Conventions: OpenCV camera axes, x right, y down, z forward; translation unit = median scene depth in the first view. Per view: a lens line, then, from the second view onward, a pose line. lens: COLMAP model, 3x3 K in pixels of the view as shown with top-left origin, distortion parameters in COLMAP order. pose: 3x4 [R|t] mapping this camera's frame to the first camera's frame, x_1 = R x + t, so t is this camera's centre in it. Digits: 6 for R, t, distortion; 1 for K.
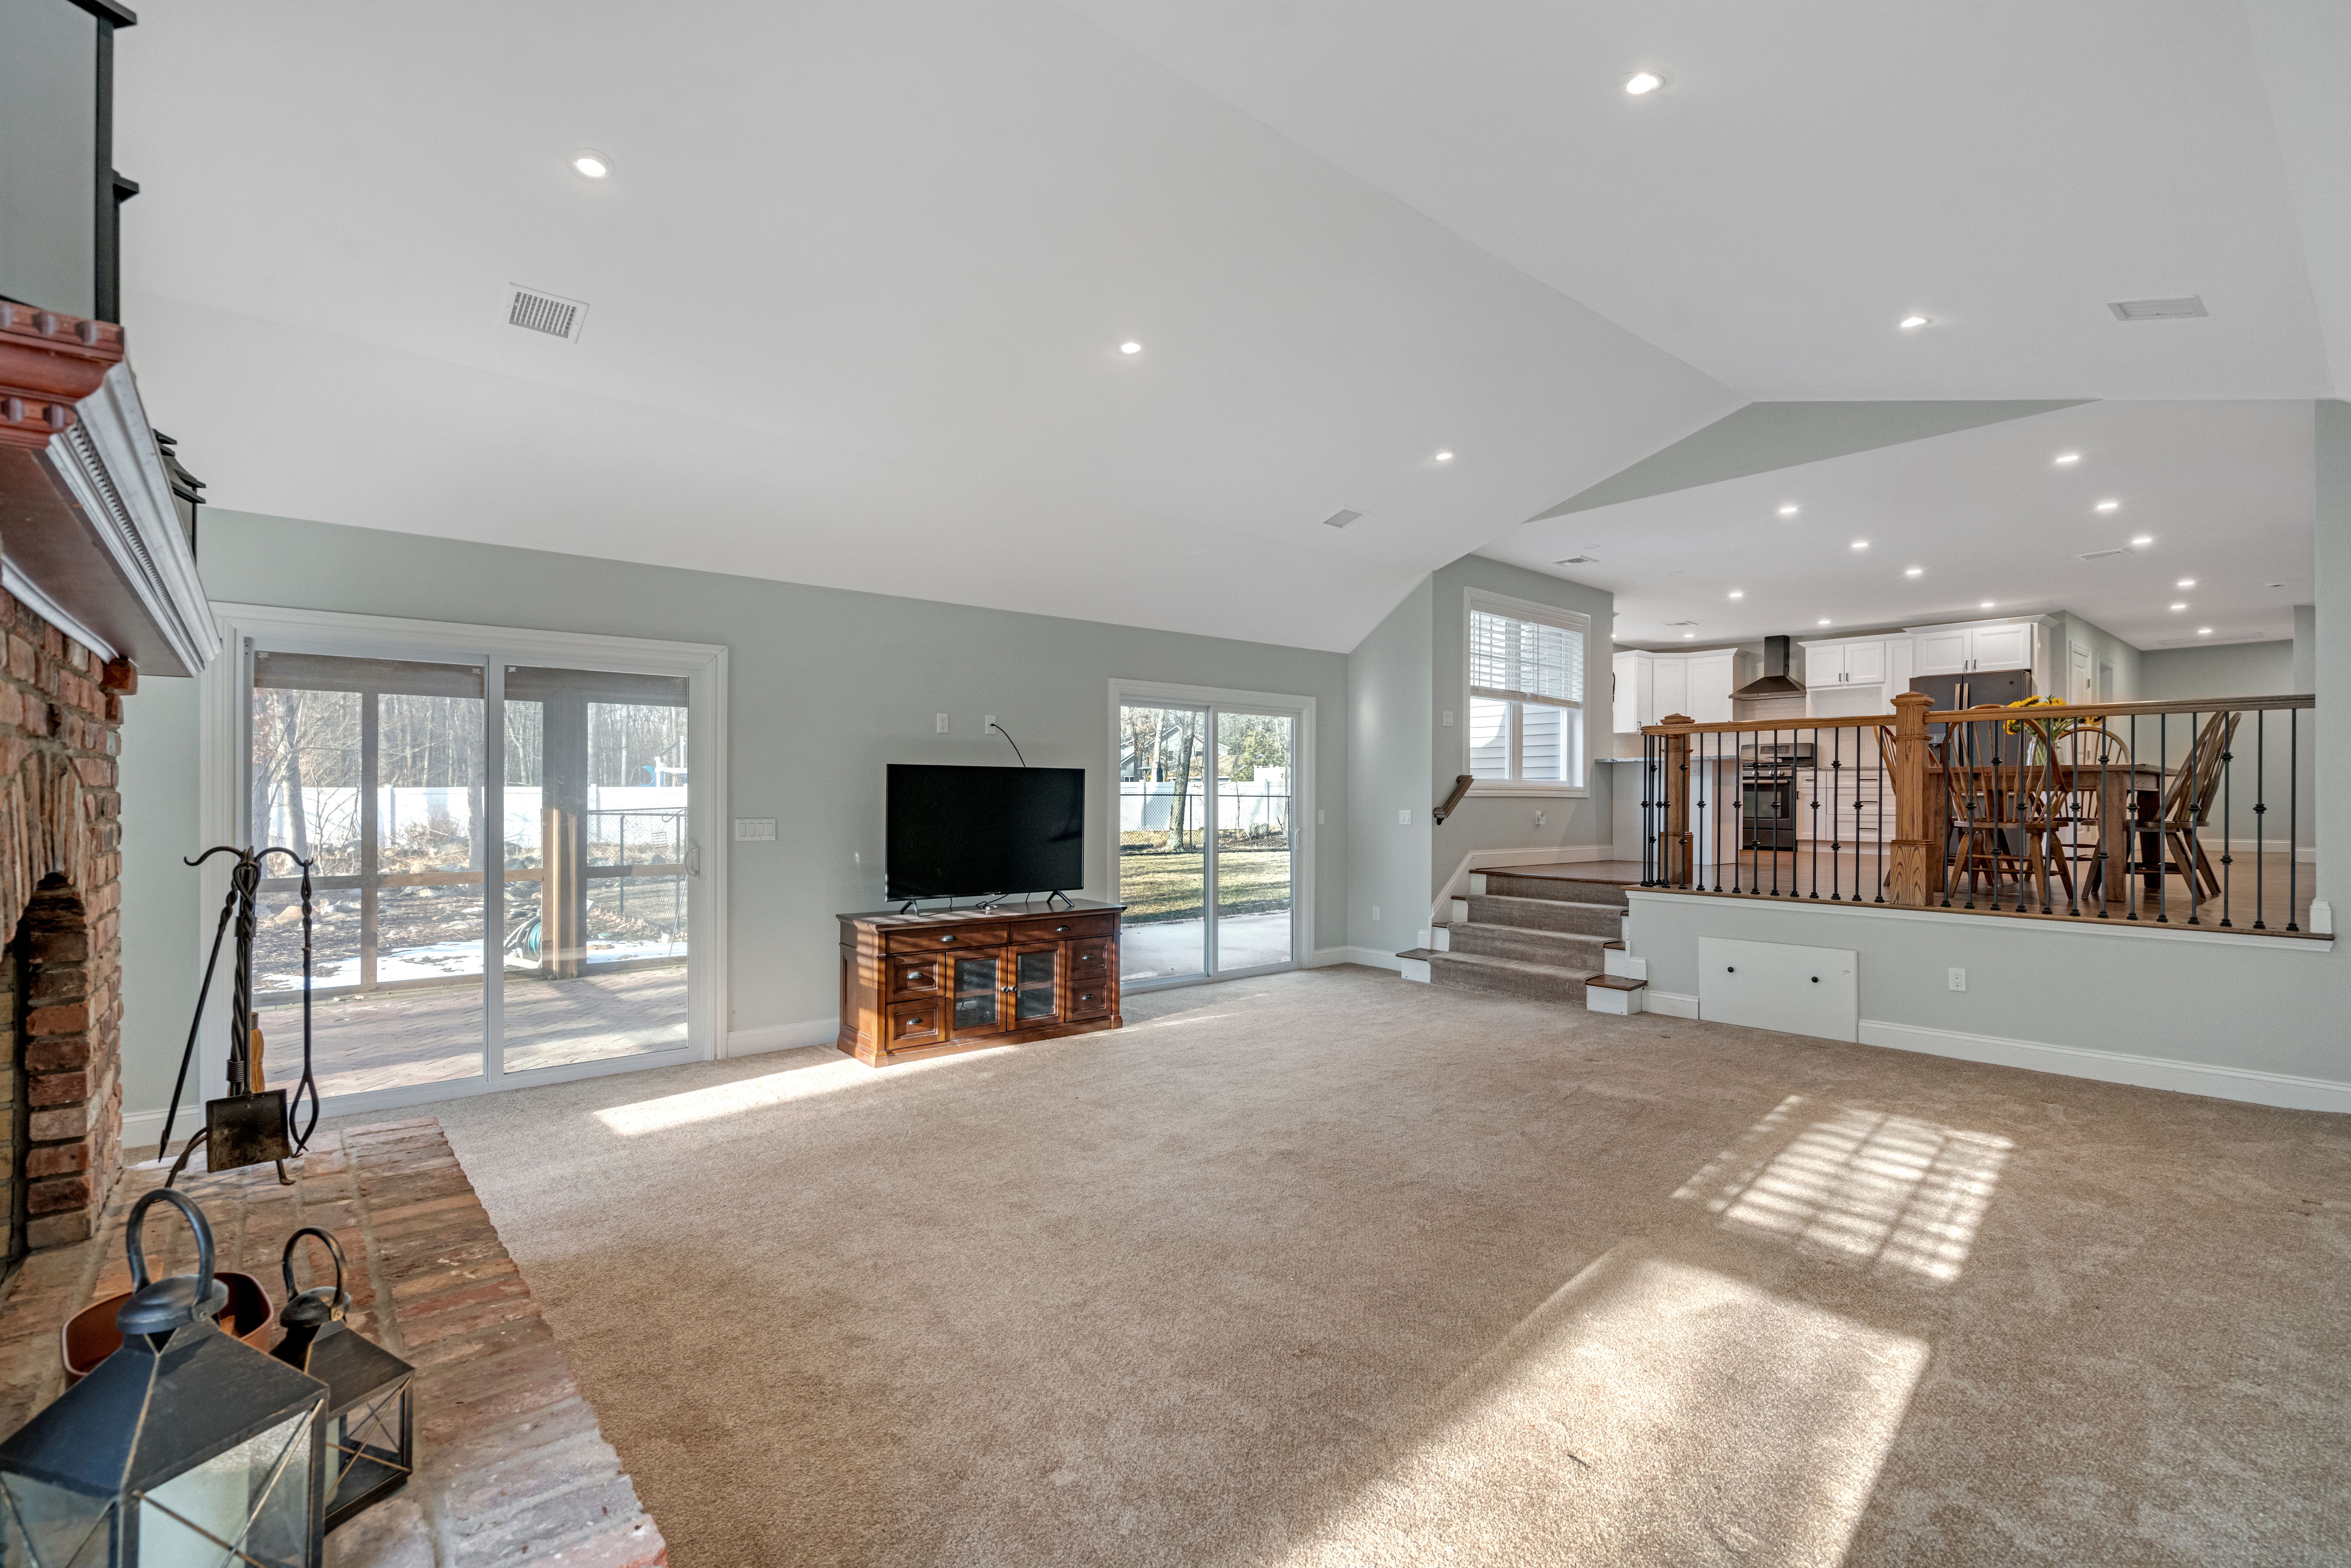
lens RADIAL K [[1079.3, 0, 1175.5], [0, 1079.3, 784.0], [0, 0, 1]] dist [0.001885, 0.000357]
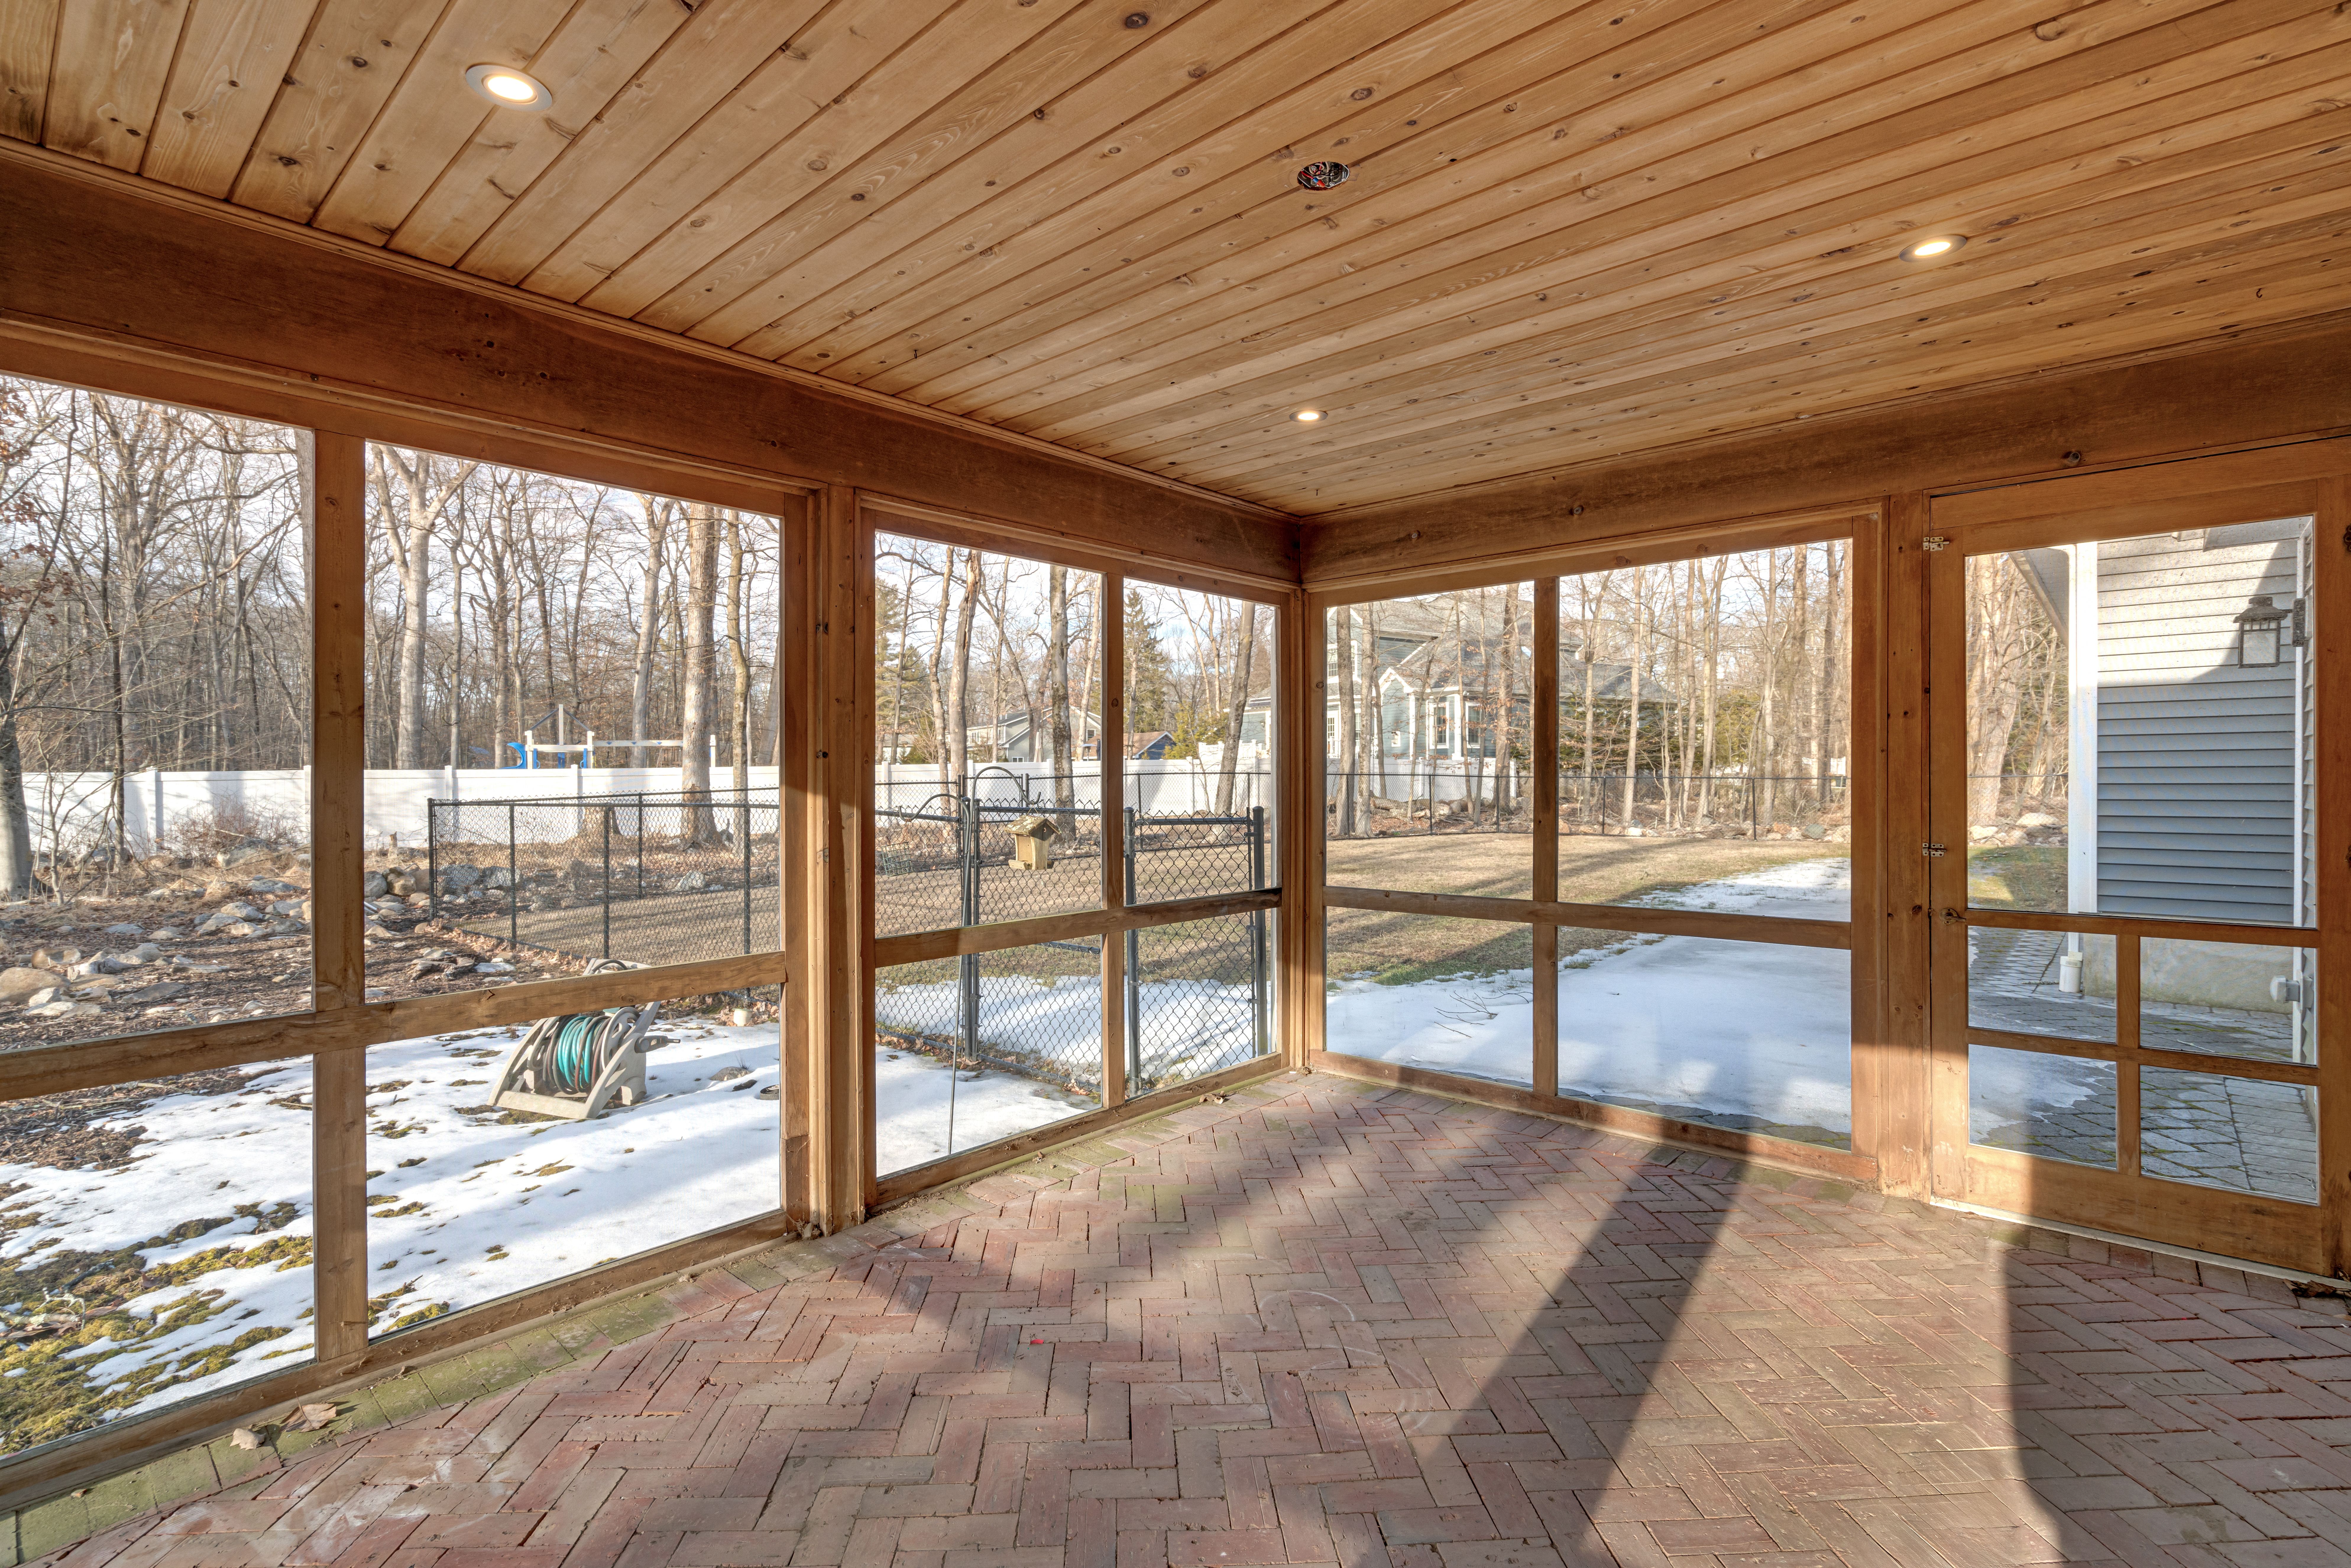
lens RADIAL K [[1080.2, 0, 1175.5], [0, 1080.2, 784.0], [0, 0, 1]] dist [-0.001771, -0.000638]
pose [[0.989348, -0.013496, 0.144944, -0.202371], [0.010771, 0.999750, 0.019570, 0.005418], [-0.145172, -0.017801, 0.989246, 0.242301]]
